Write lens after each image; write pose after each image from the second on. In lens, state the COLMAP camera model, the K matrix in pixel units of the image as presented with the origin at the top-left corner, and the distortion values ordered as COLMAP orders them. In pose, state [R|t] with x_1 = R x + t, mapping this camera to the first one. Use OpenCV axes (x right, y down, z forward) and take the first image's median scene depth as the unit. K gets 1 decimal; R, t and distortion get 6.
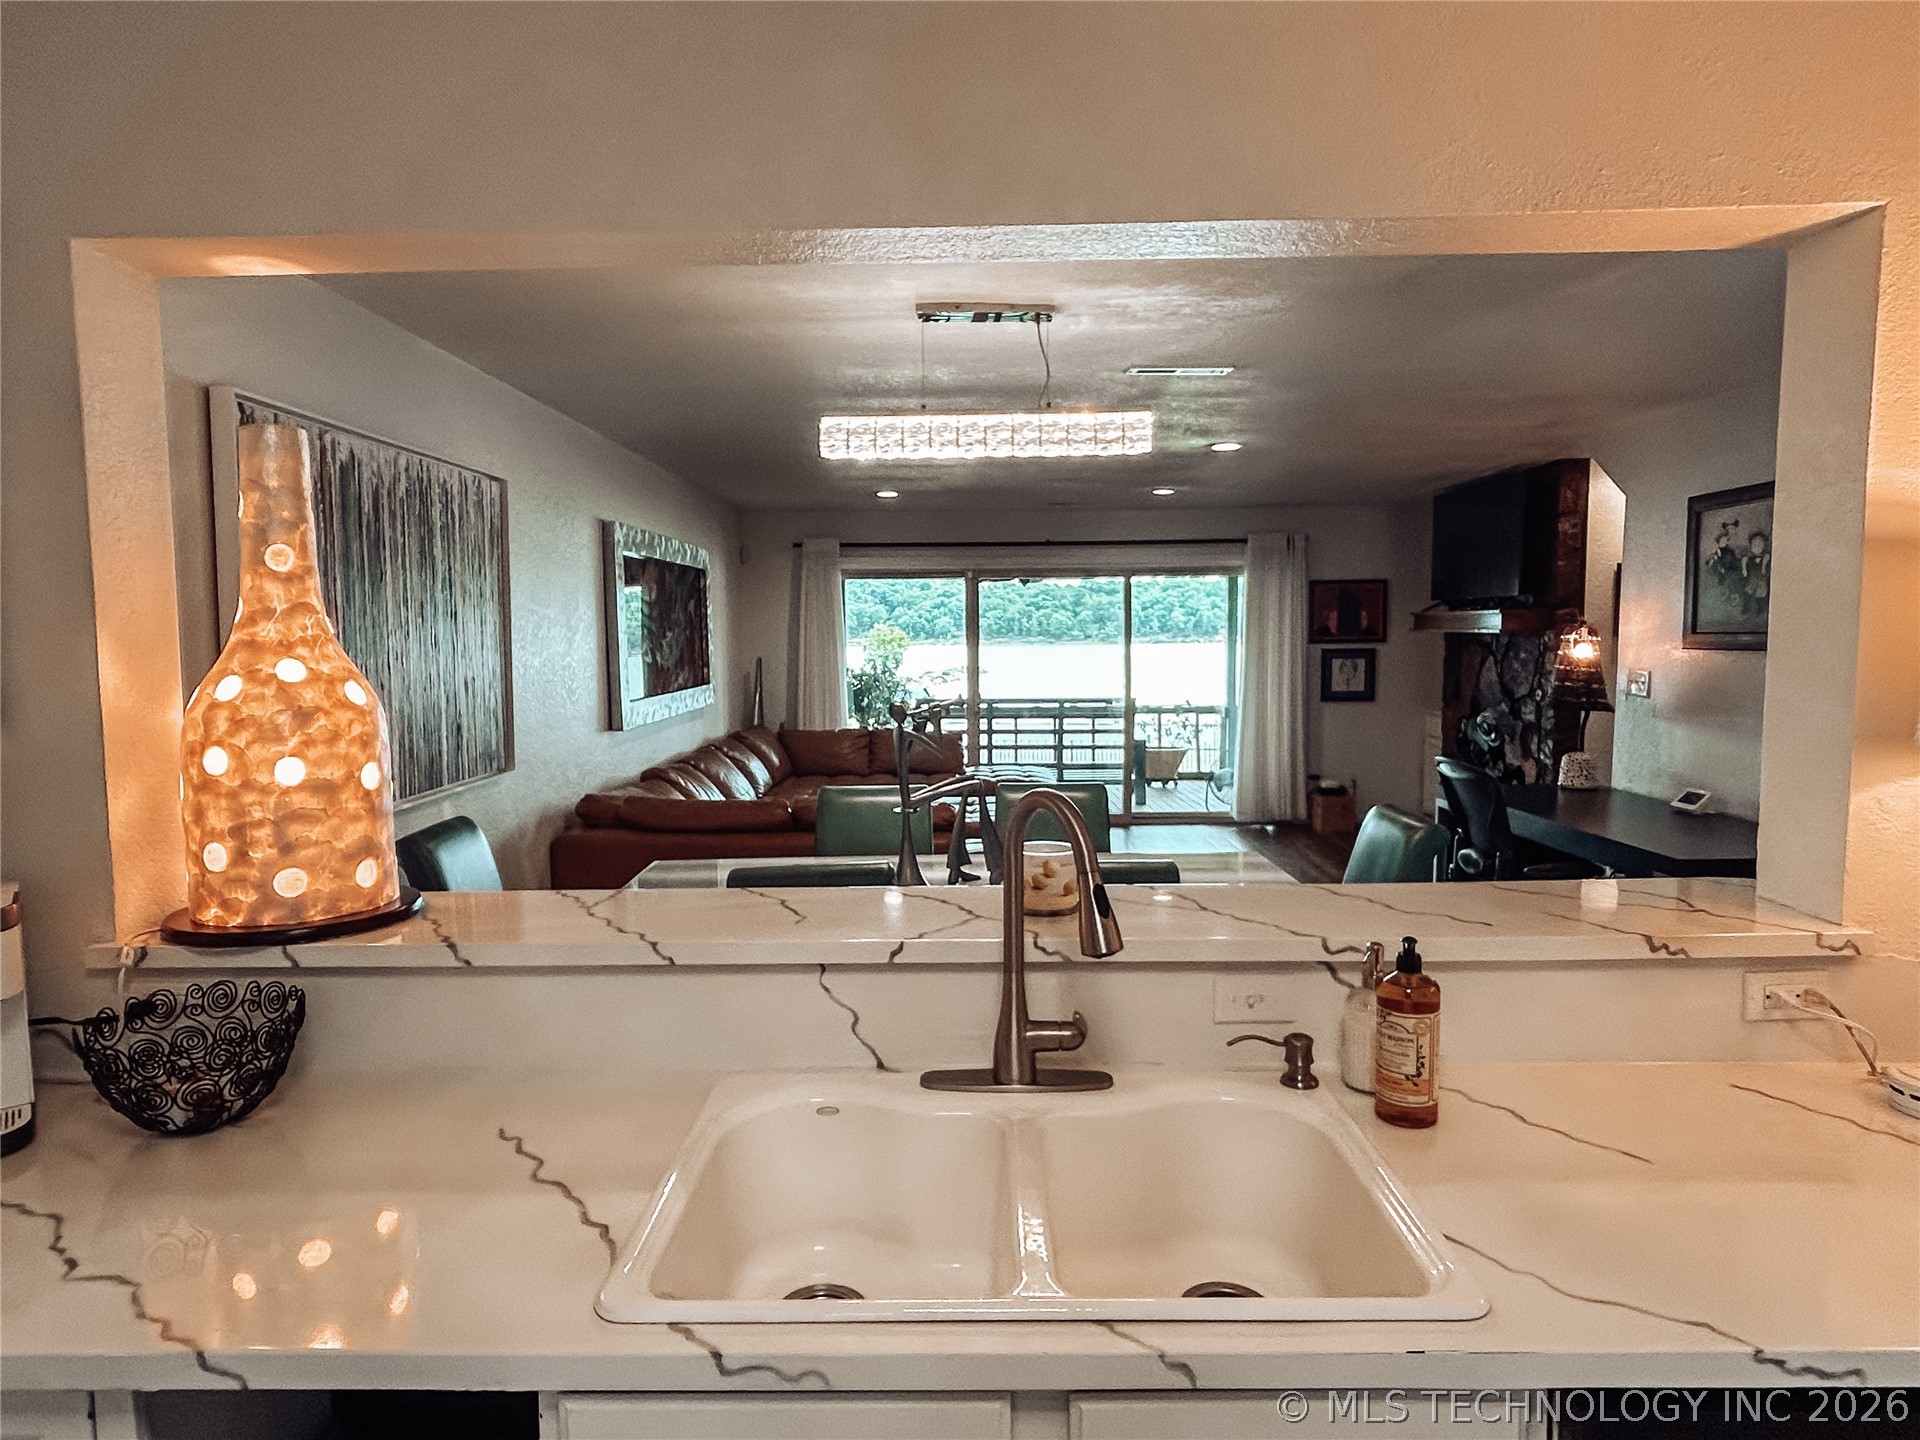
lens RADIAL K [[1150.5, 0, 947.6], [0, 1150.5, 716.3], [0, 0, 1]] dist [-0.003741, 0.001015]
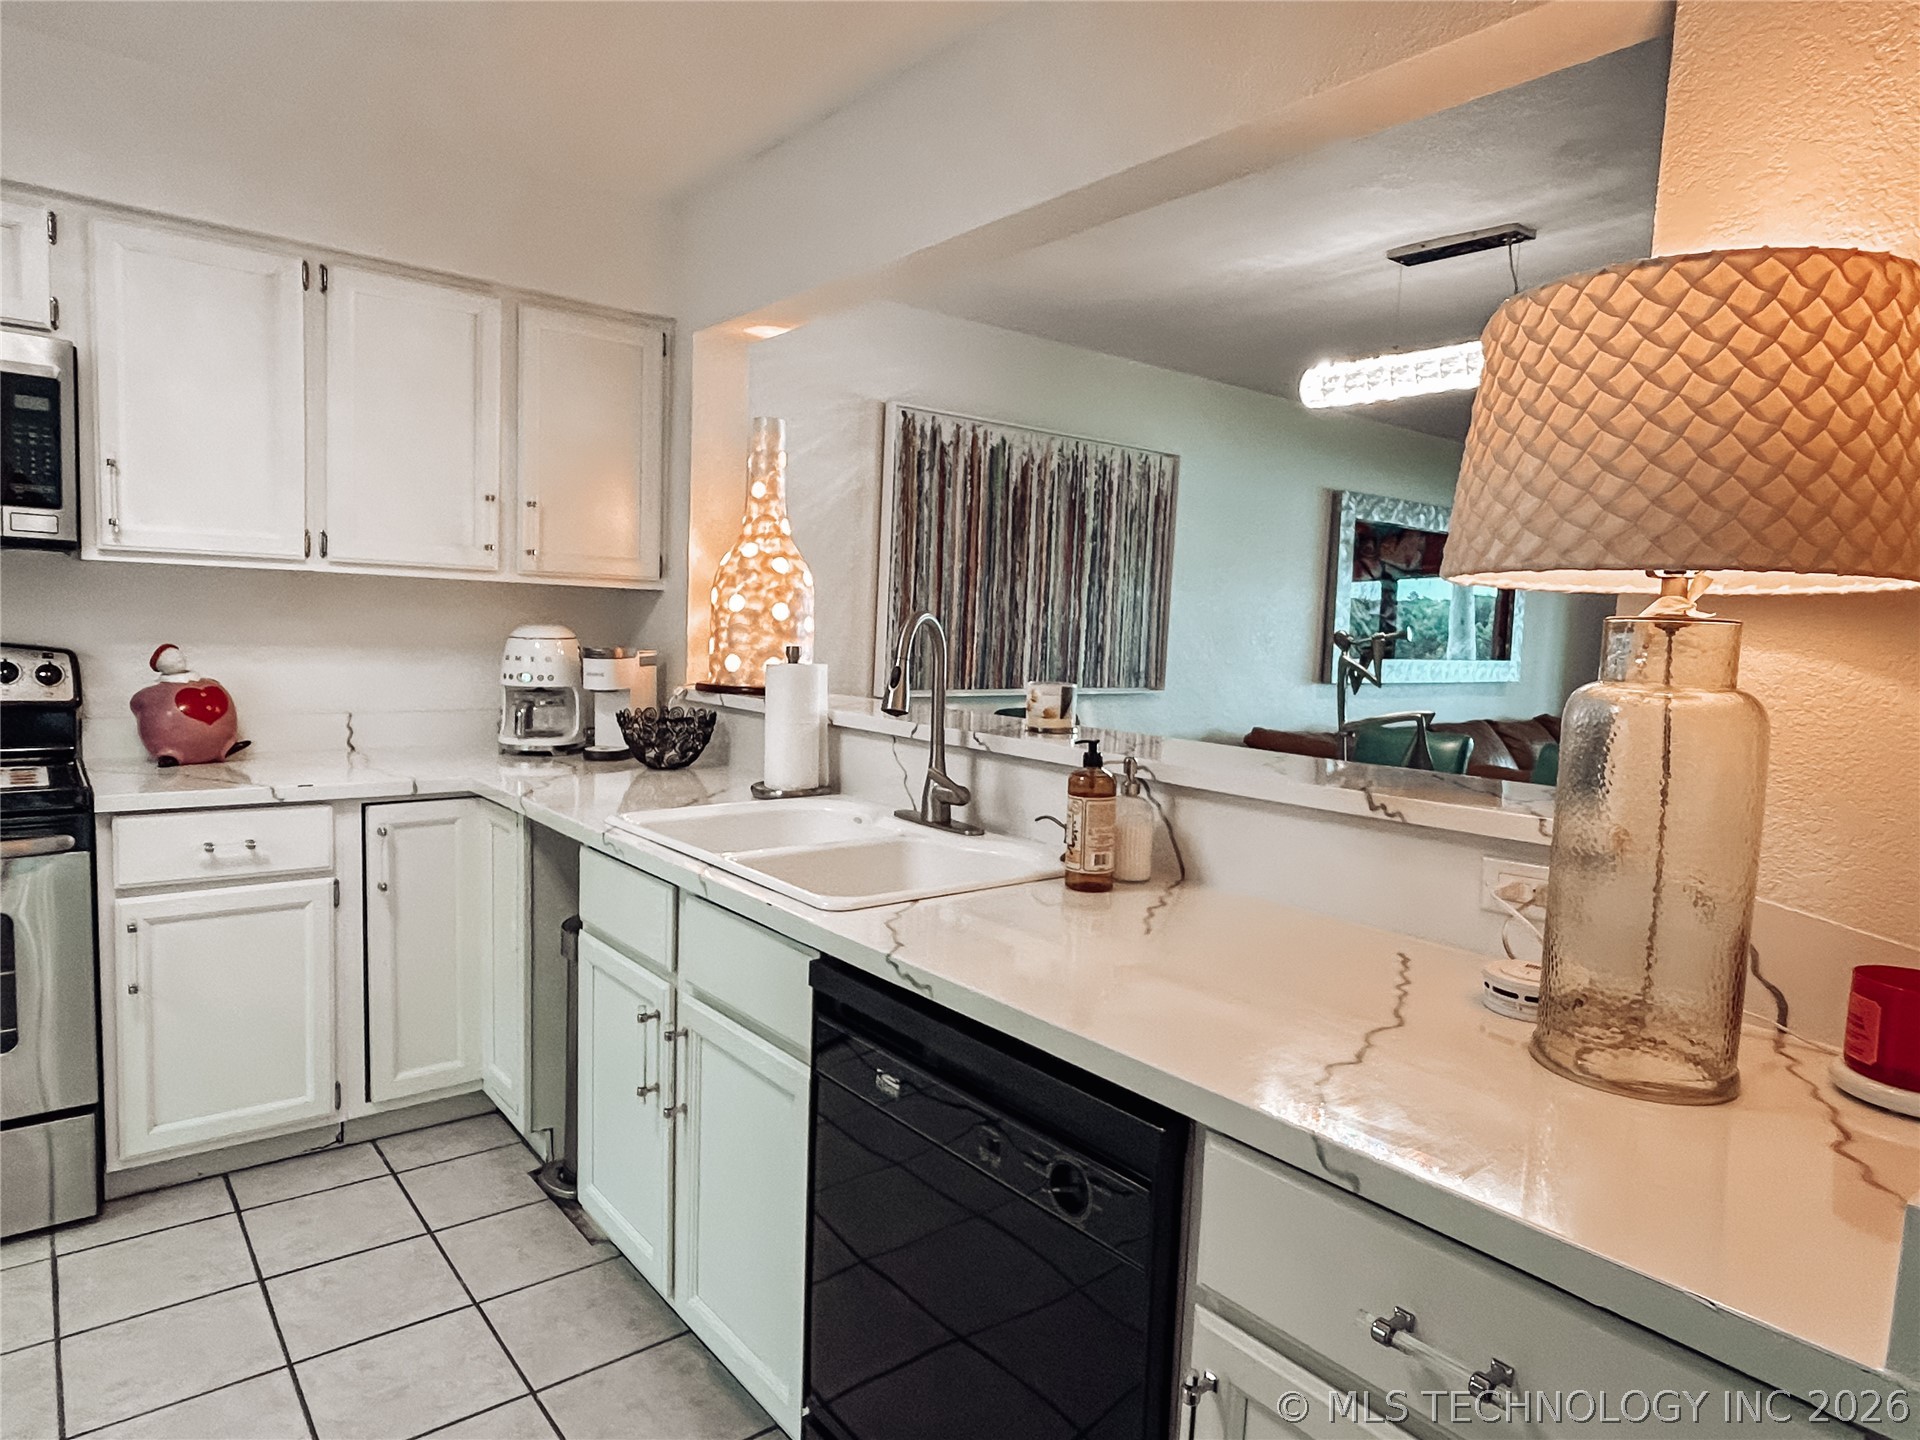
lens RADIAL K [[1150.5, 0, 946.8], [0, 1150.5, 717.8], [0, 0, 1]] dist [-0.003741, 0.001015]
pose [[0.634106, 0.099673, -0.766795, 0.295984], [-0.103410, 0.993681, 0.043649, 0.031535], [0.766300, 0.051616, 0.640406, 0.021202]]
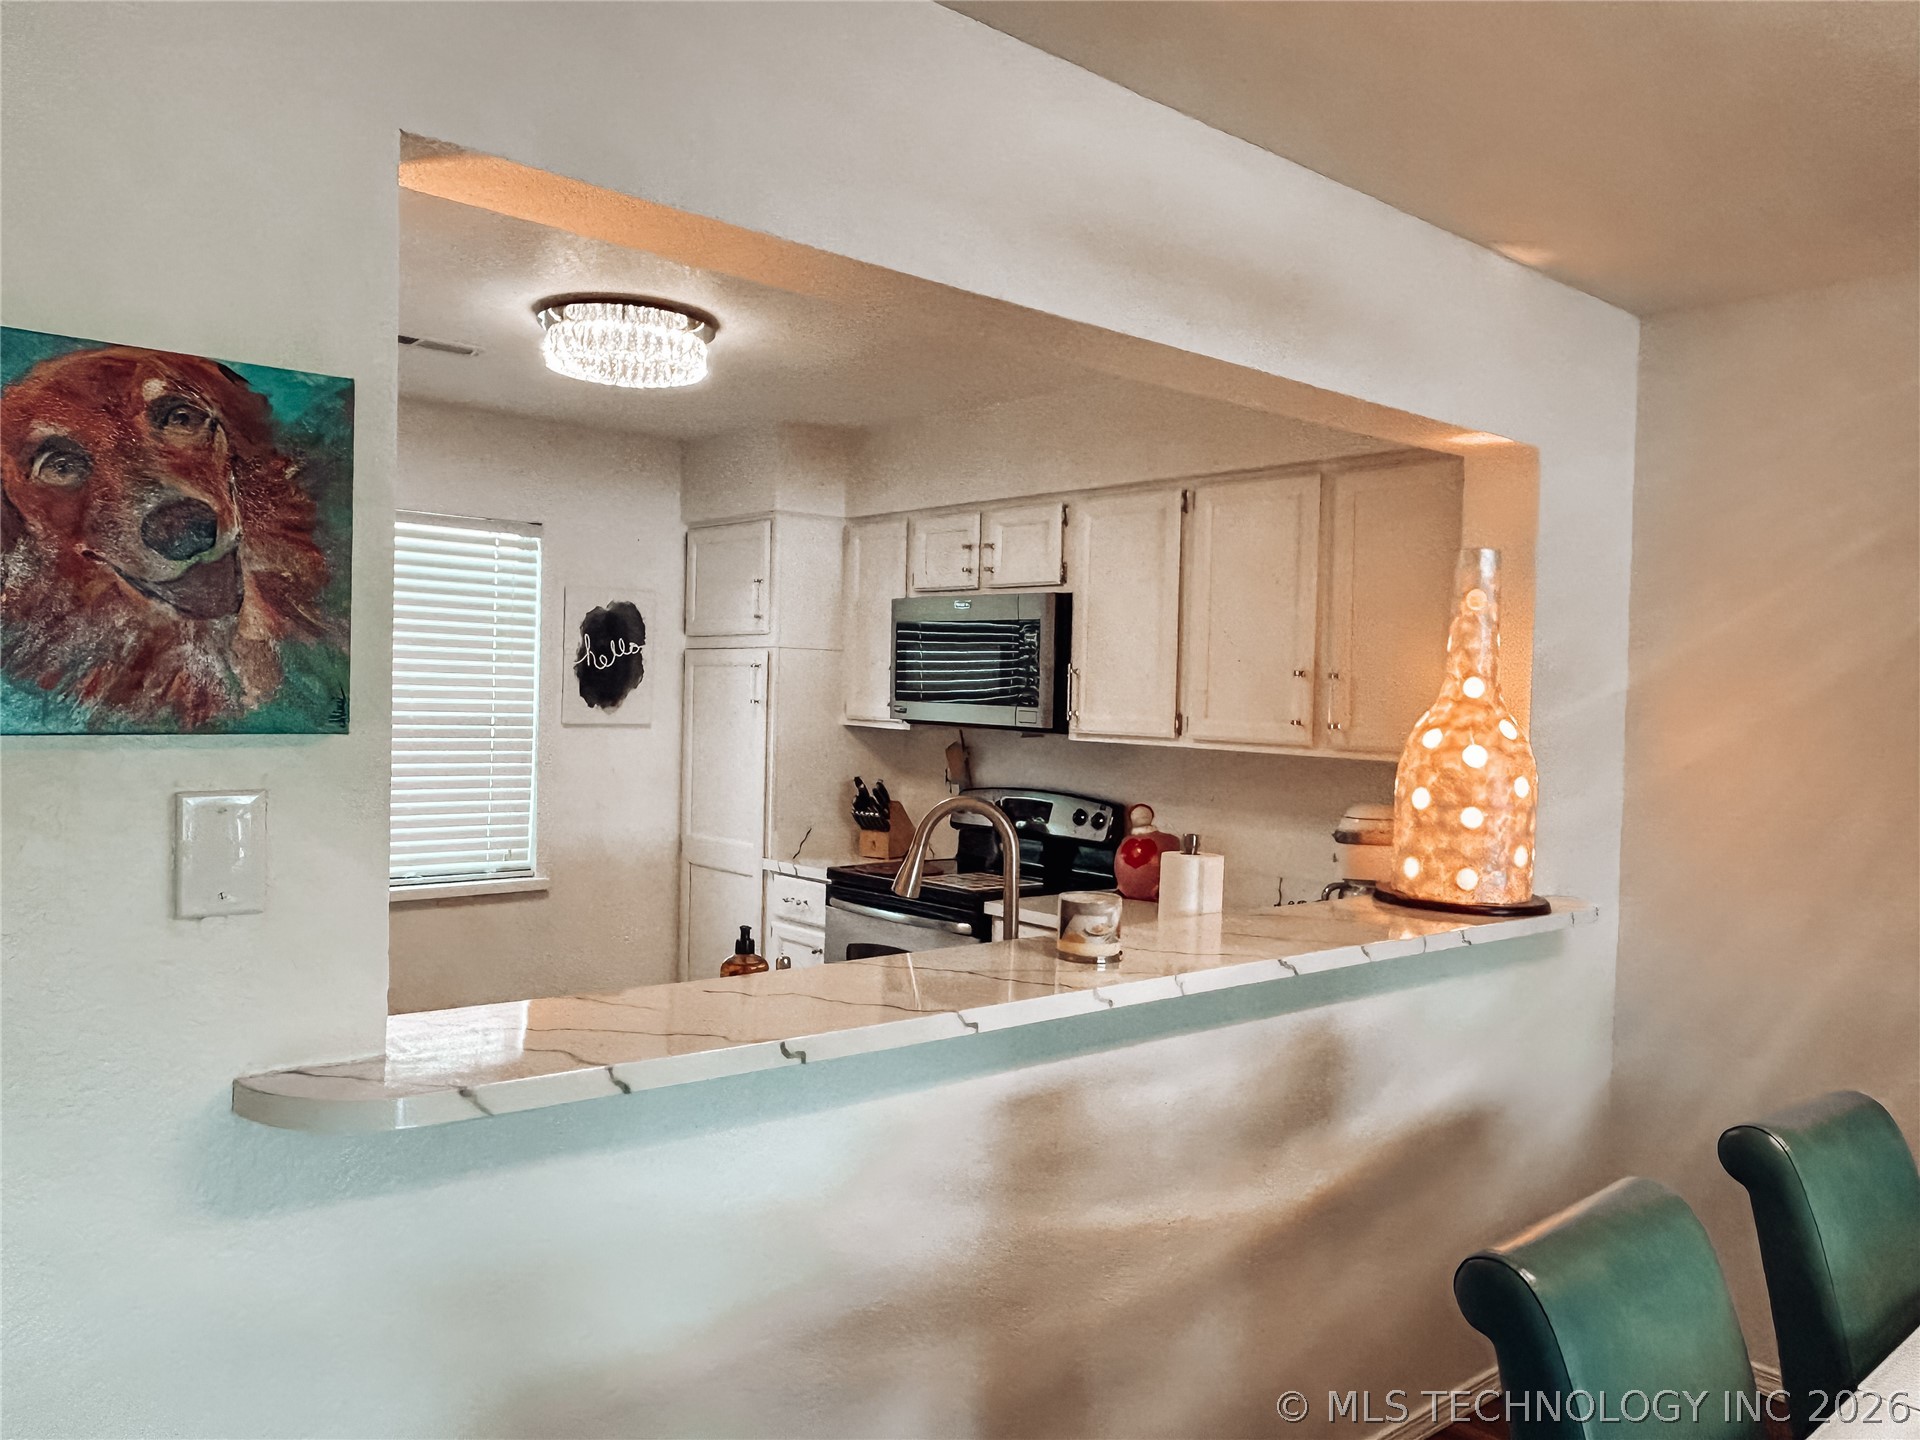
lens RADIAL K [[1404.4, 0, 960.4], [0, 1404.4, 718.3], [0, 0, 1]] dist [0.002767, -0.002547]
pose [[-0.744394, 0.003456, -0.667732, 0.294478], [-0.069967, 0.994078, 0.083145, -0.041494], [0.664065, 0.108612, -0.739744, 0.535988]]
